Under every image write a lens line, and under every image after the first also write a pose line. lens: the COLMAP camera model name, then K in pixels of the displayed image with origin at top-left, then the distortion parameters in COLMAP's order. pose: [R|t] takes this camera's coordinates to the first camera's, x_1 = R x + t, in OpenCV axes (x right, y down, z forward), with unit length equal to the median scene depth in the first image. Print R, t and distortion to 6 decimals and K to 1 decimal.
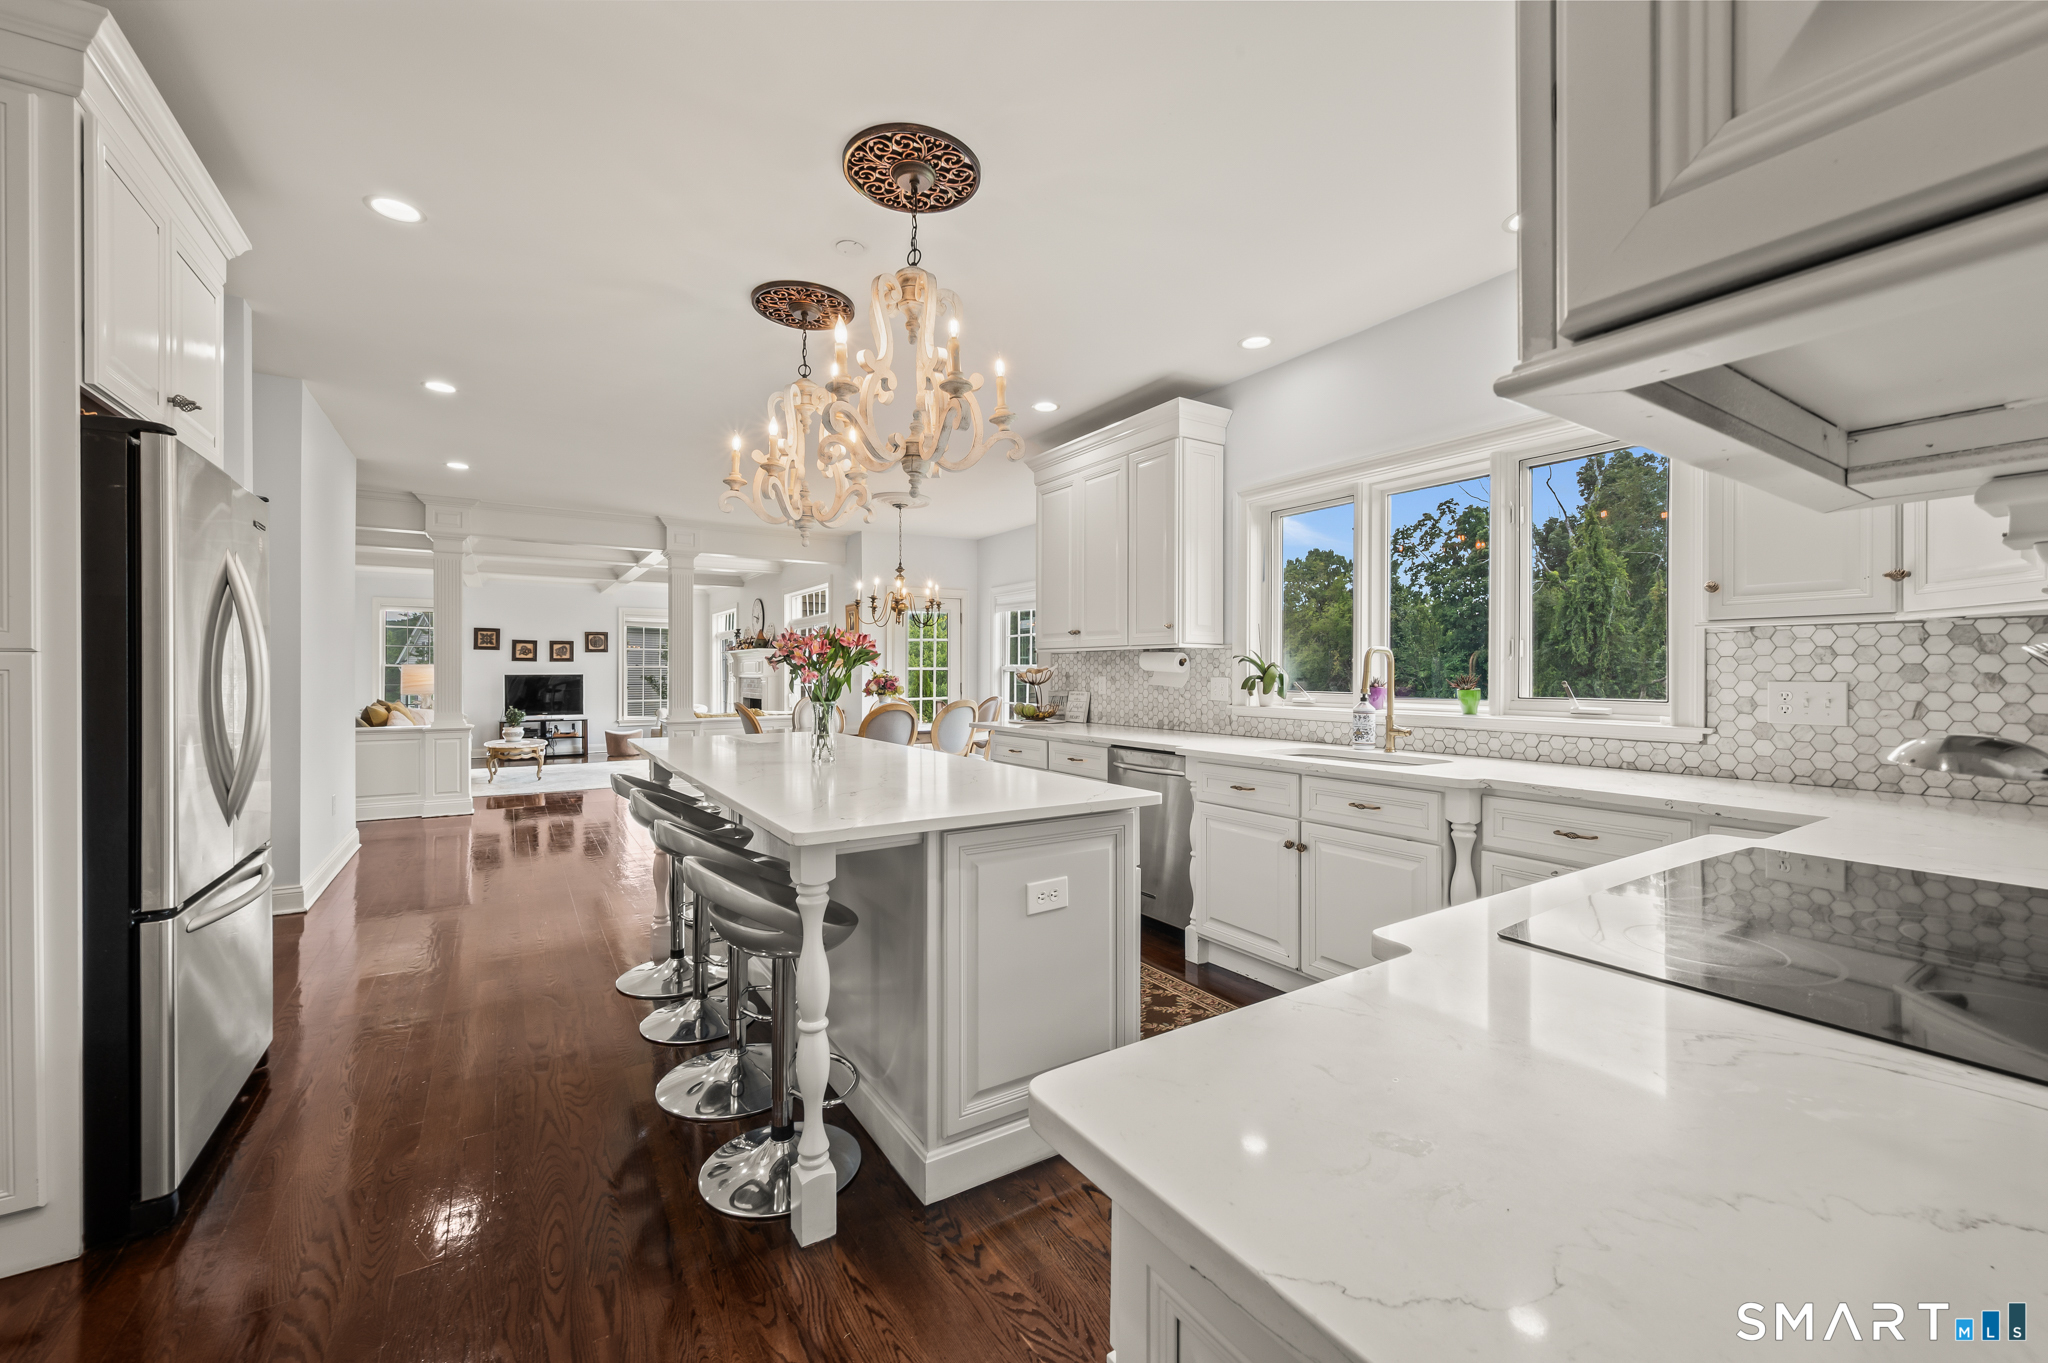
lens RADIAL K [[812.9, 0, 1035.5], [0, 812.9, 673.1], [0, 0, 1]] dist [0.000986, 0.000463]
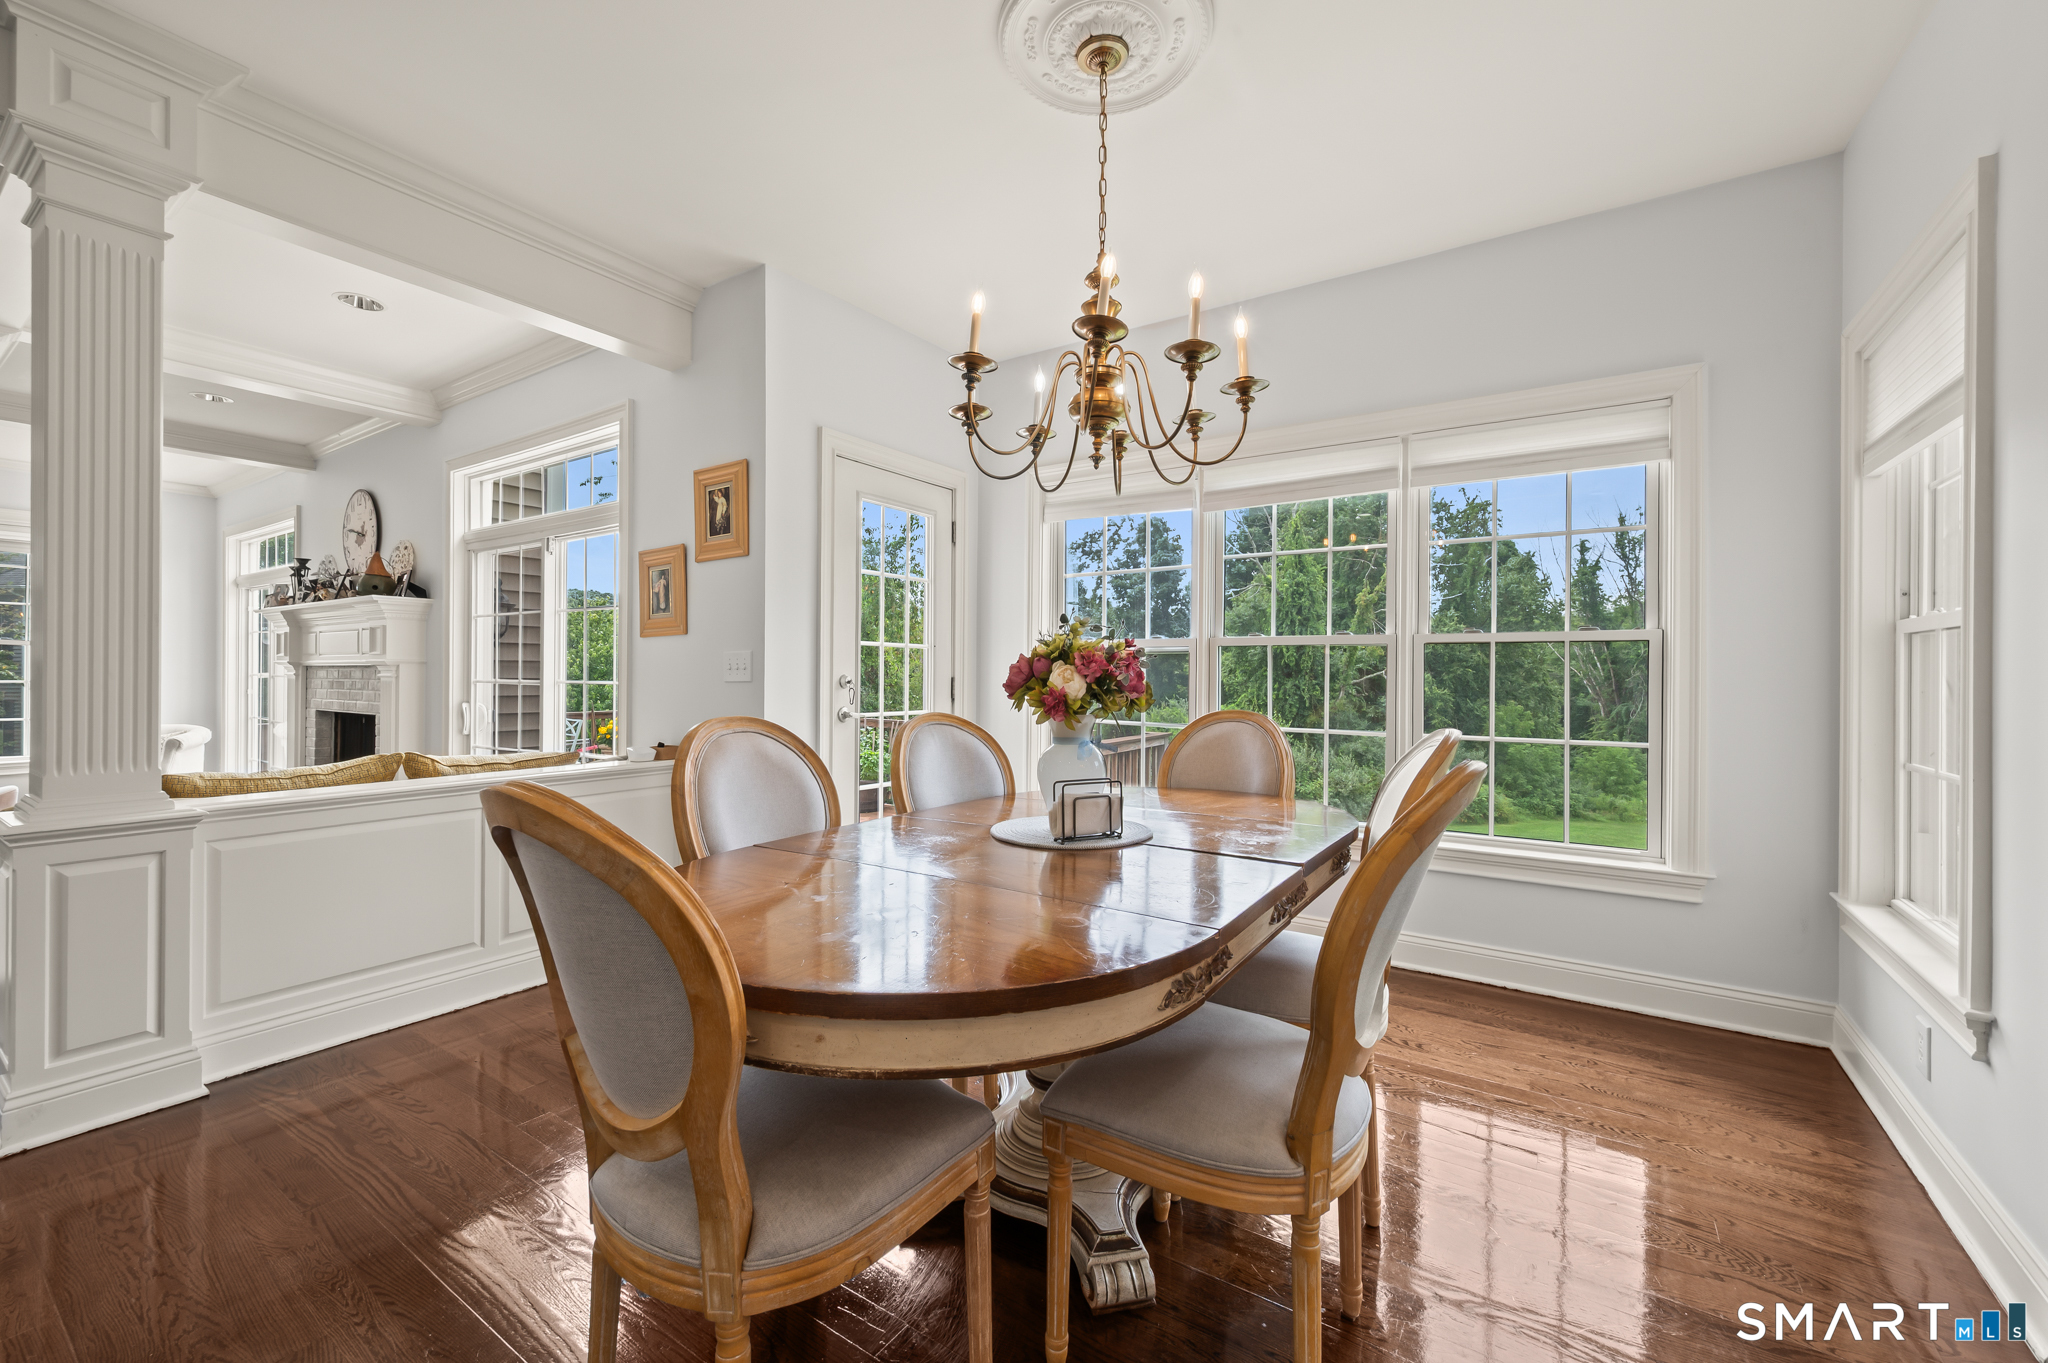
lens RADIAL K [[812.9, 0, 1014.0], [0, 812.9, 680.2], [0, 0, 1]] dist [0.000986, 0.000463]
pose [[0.921682, 0.001125, 0.387944, -0.169811], [-0.004409, 0.999962, 0.007575, 0.007727], [-0.387921, -0.008693, 0.921652, 0.413362]]
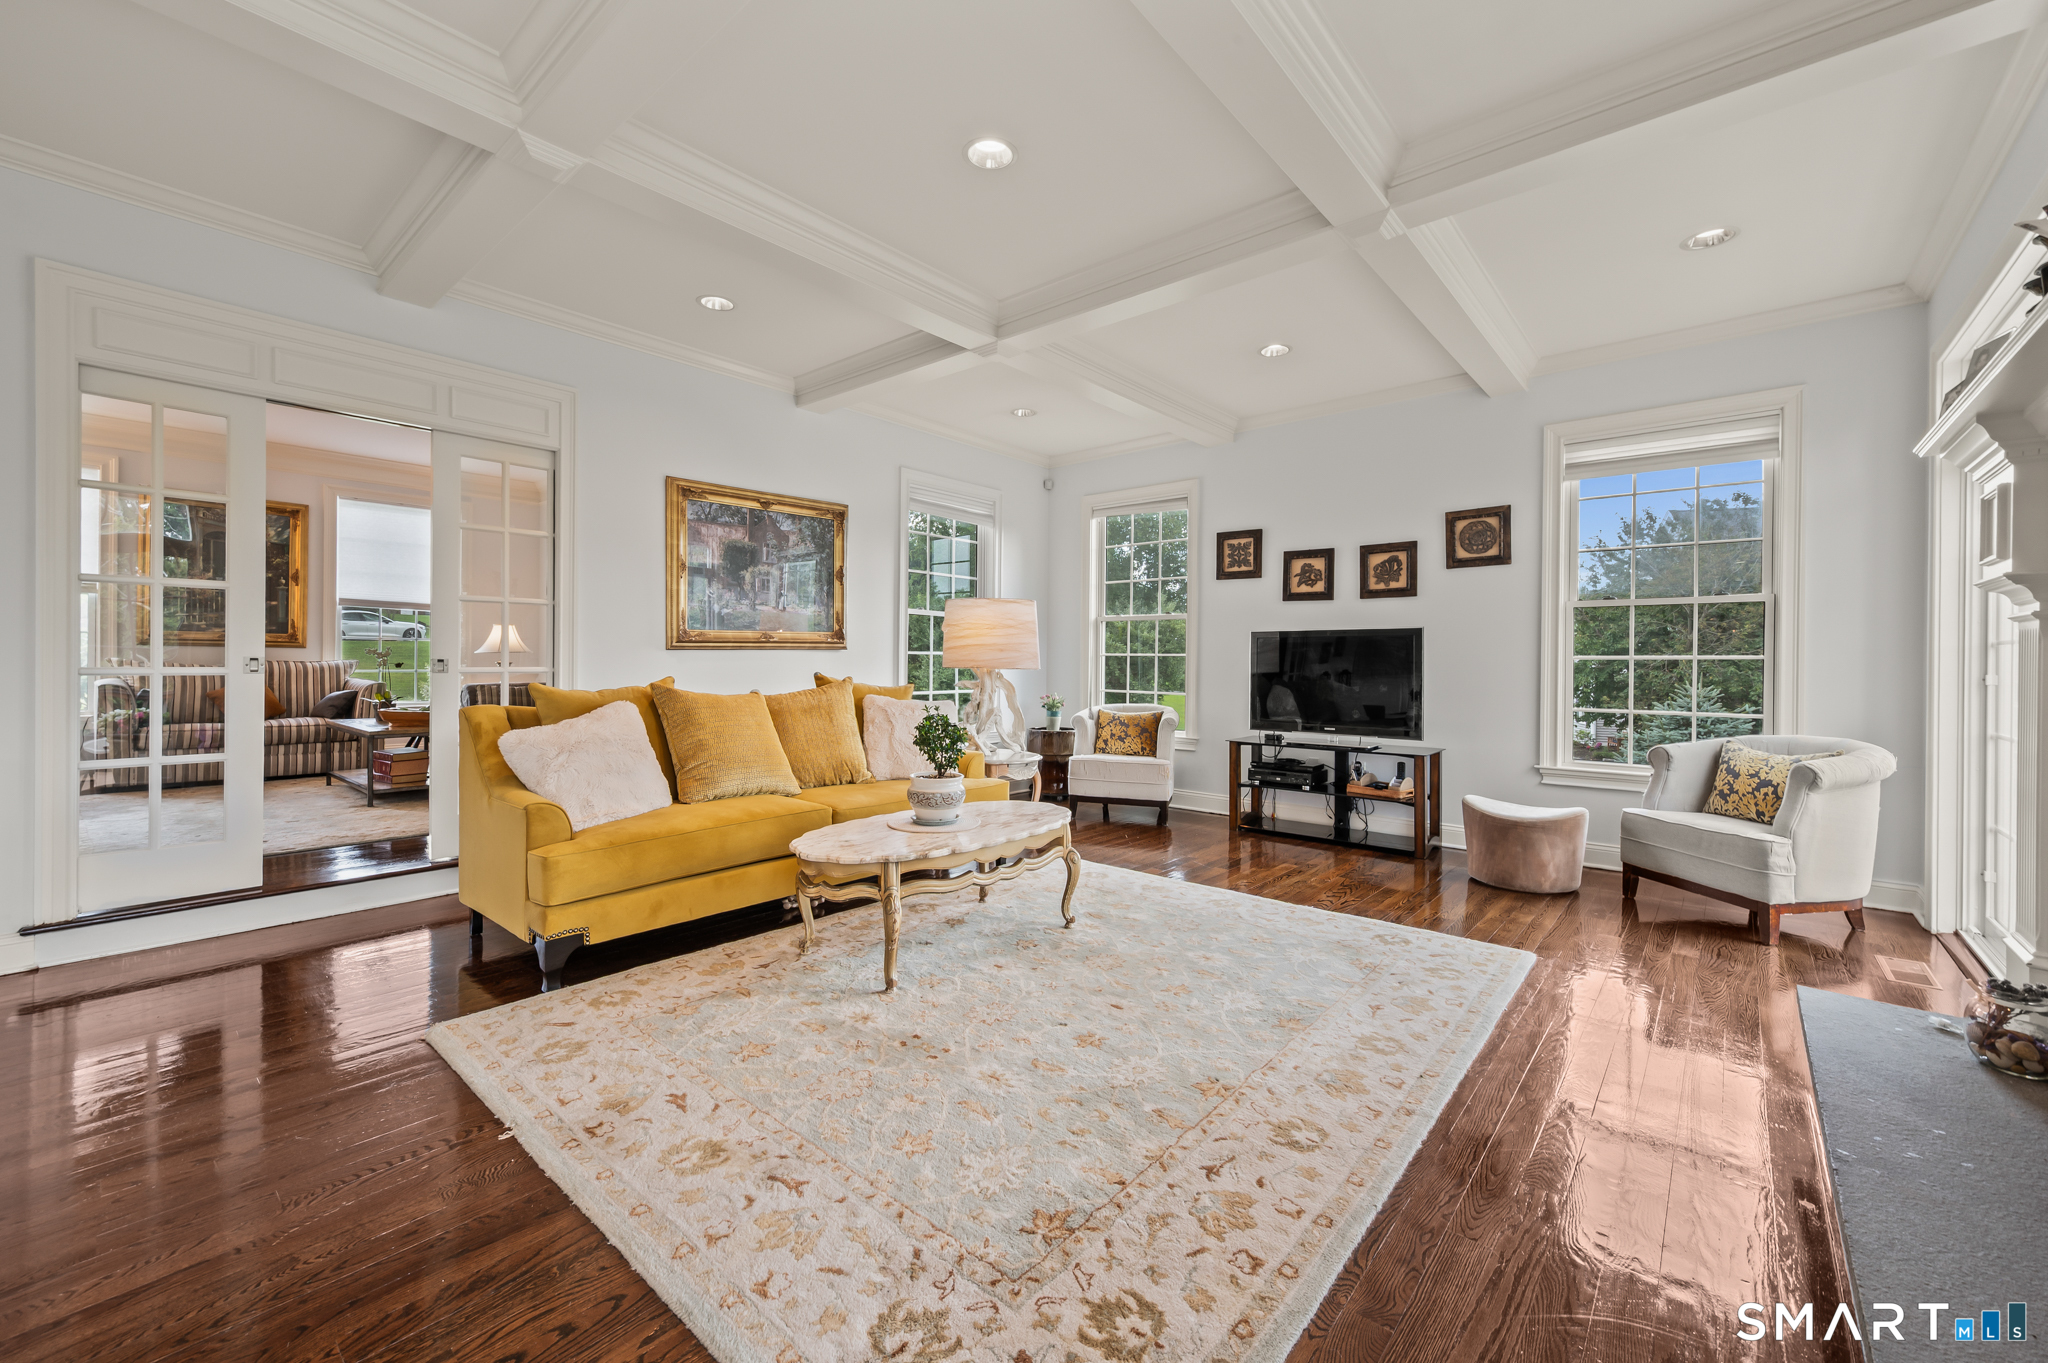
lens RADIAL K [[812.9, 0, 1036.5], [0, 812.9, 664.6], [0, 0, 1]] dist [0.000986, 0.000463]
pose [[0.286485, 0.005806, -0.958067, -0.264565], [-0.010202, 0.999943, 0.003009, 0.018107], [0.958030, 0.008912, 0.286528, 0.736973]]
